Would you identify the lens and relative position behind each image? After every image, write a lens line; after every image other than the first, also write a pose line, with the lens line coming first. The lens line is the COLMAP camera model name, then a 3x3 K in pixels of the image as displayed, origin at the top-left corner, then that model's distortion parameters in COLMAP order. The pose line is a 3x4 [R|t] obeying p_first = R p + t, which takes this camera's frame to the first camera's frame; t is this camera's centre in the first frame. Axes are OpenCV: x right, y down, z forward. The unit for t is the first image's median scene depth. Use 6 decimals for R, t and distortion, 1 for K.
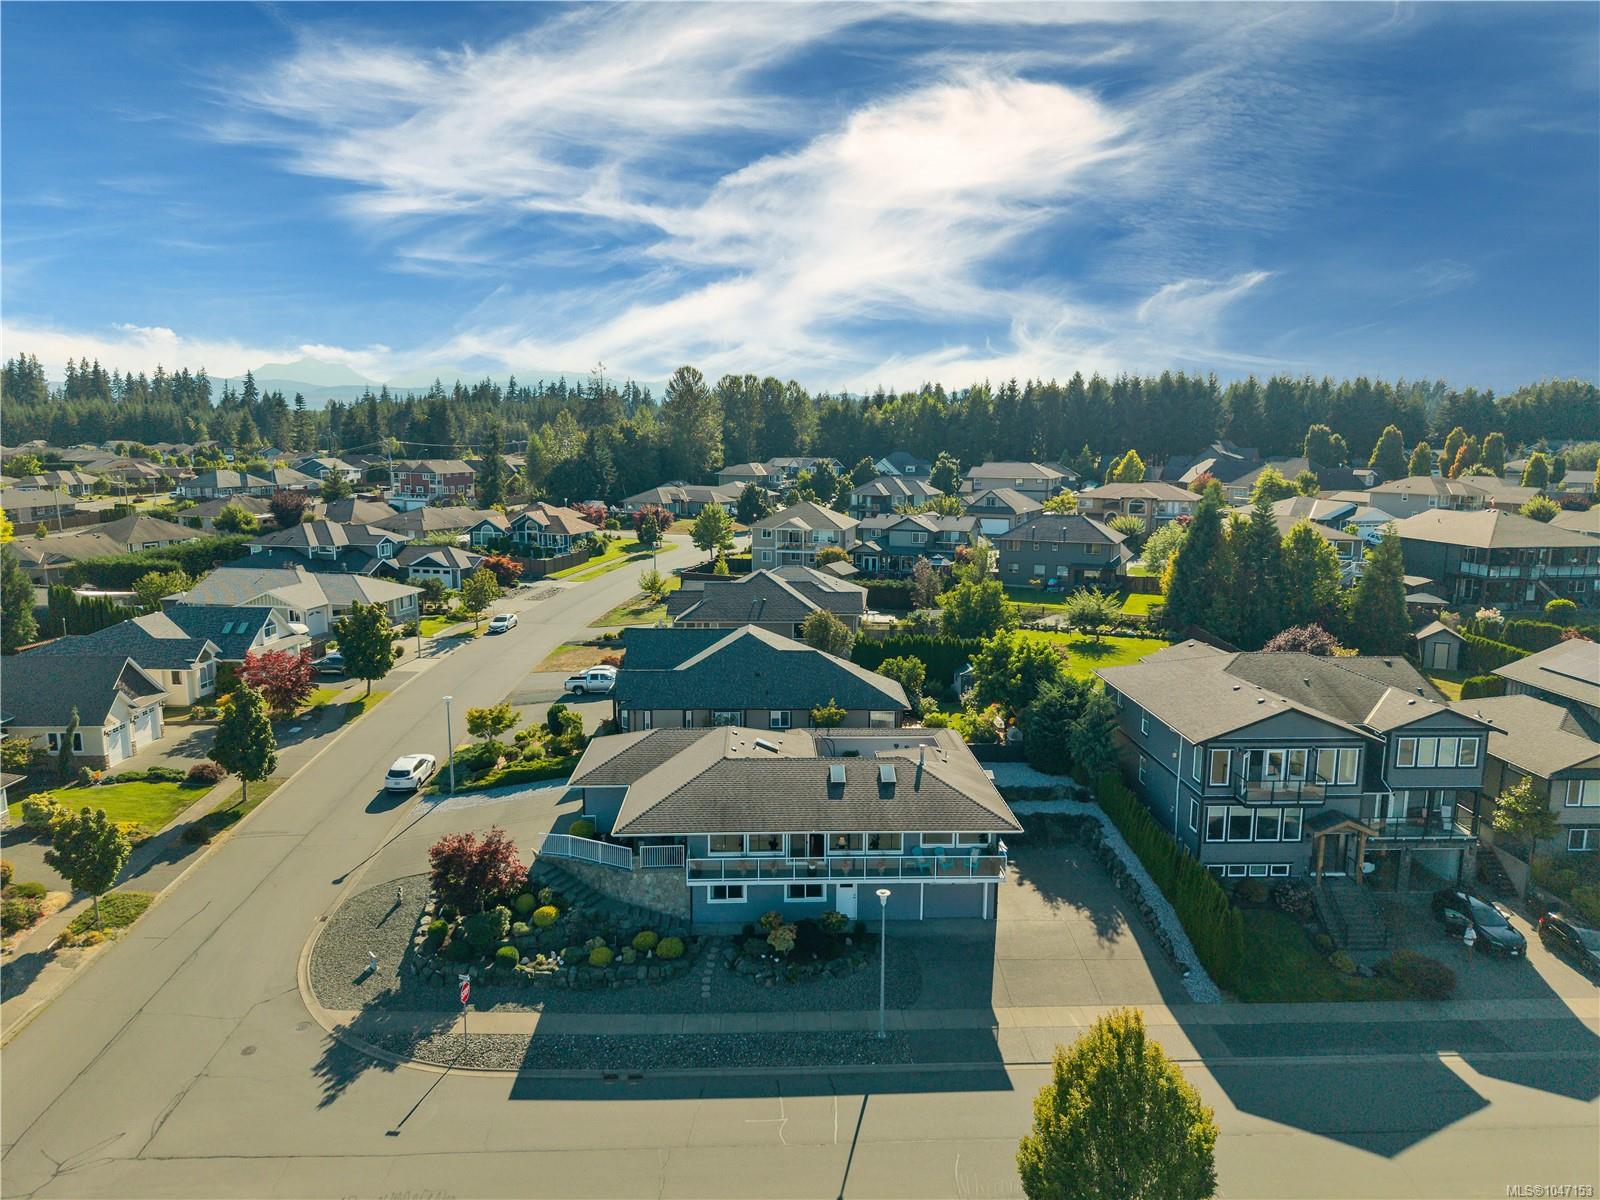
lens RADIAL K [[1057.3, 0, 803.8], [0, 1057.3, 629.3], [0, 0, 1]] dist [0.050976, -0.043608]
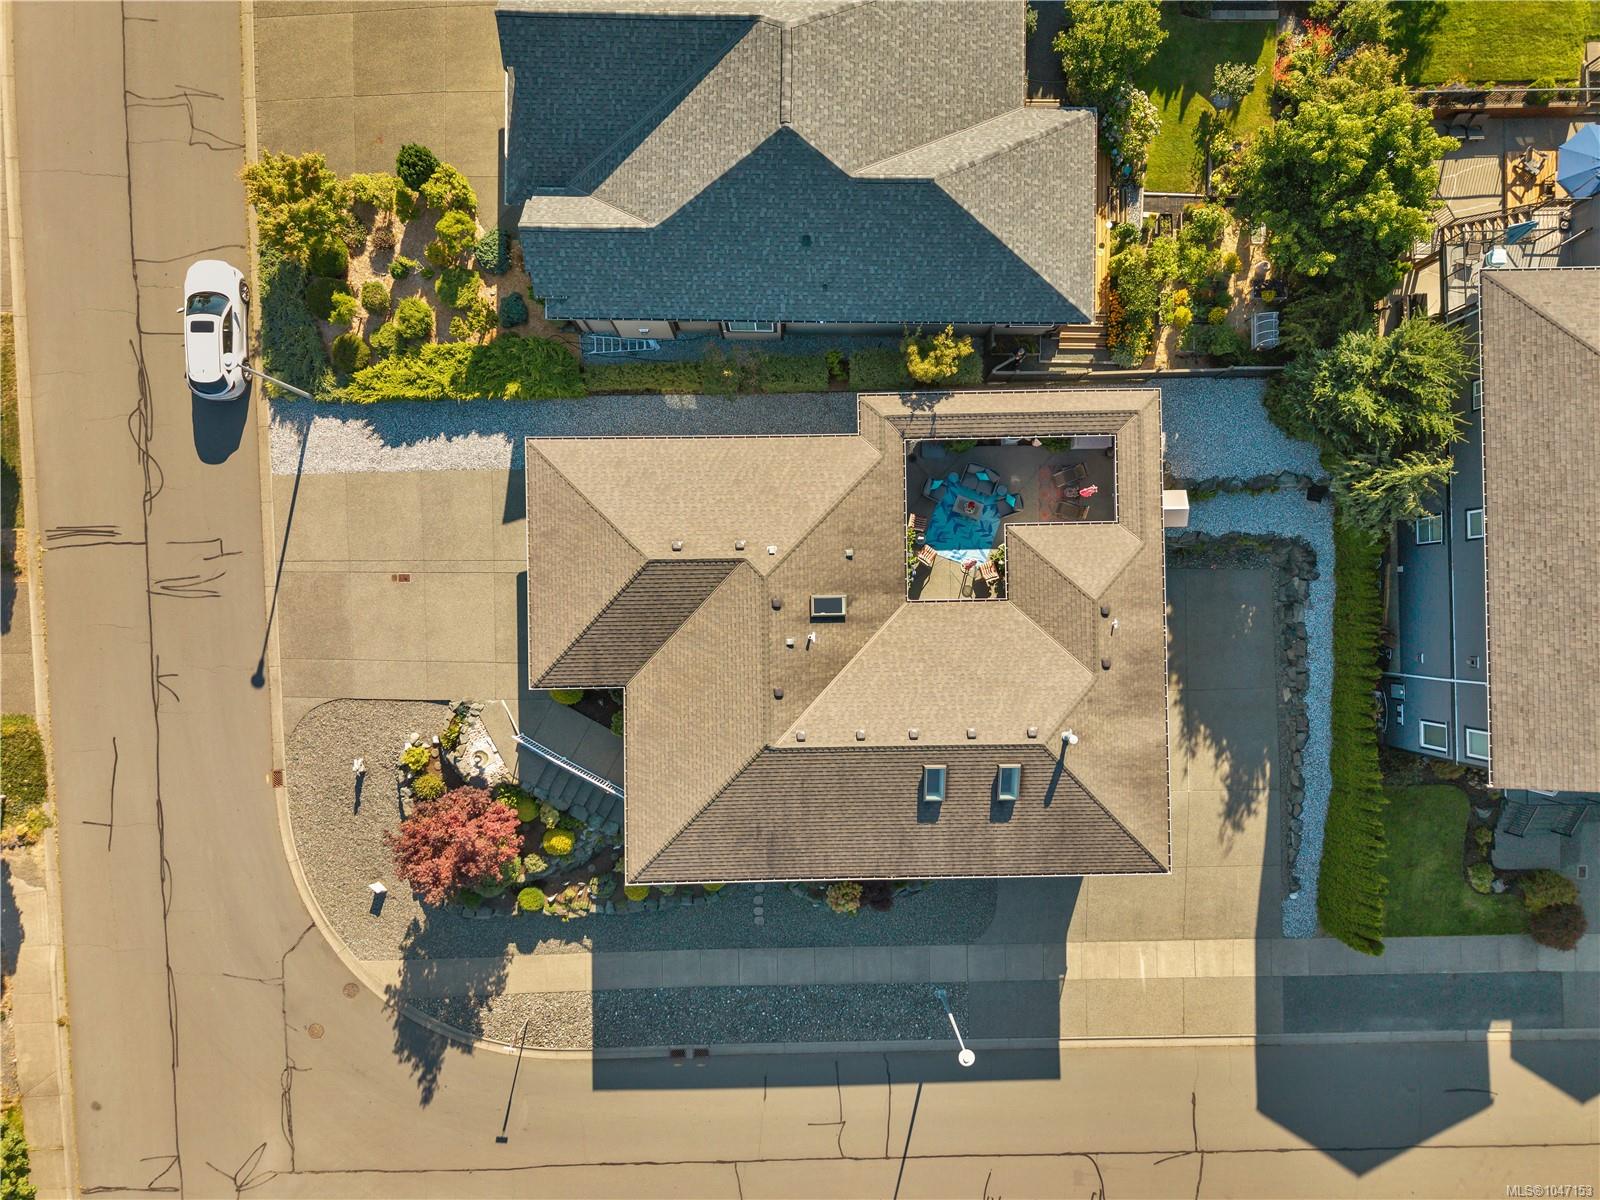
lens RADIAL K [[1057.3, 0, 803.8], [0, 1057.3, 629.3], [0, 0, 1]] dist [0.050976, -0.043608]
pose [[0.999591, 0.028352, 0.003672, -0.055999], [-0.008768, 0.181758, 0.983304, -0.531578], [0.027212, -0.982934, 0.181932, 0.944307]]
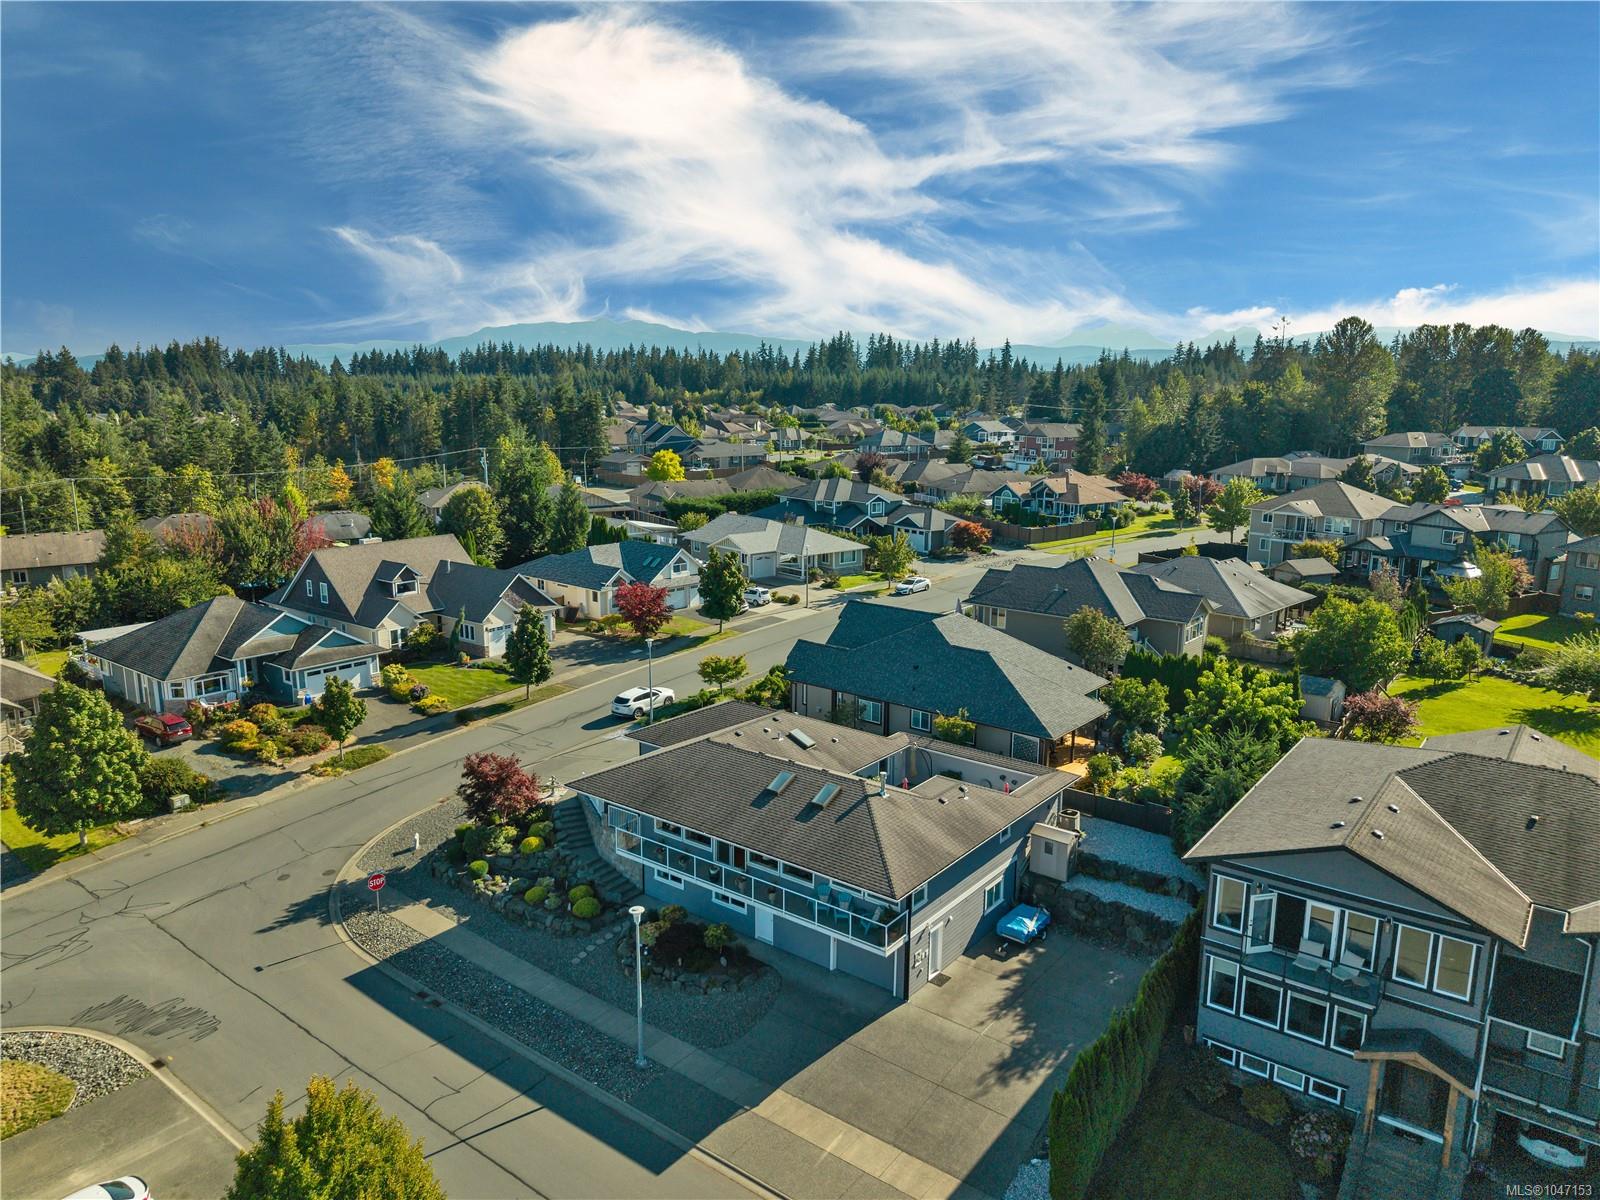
lens RADIAL K [[1059.6, 0, 824.8], [0, 1059.6, 639.3], [0, 0, 1]] dist [0.100155, -0.129868]
pose [[0.768478, 0.146350, -0.622916, 0.591439], [-0.120343, 0.989178, 0.083937, -0.061970], [0.628458, 0.010460, 0.777773, 0.310937]]
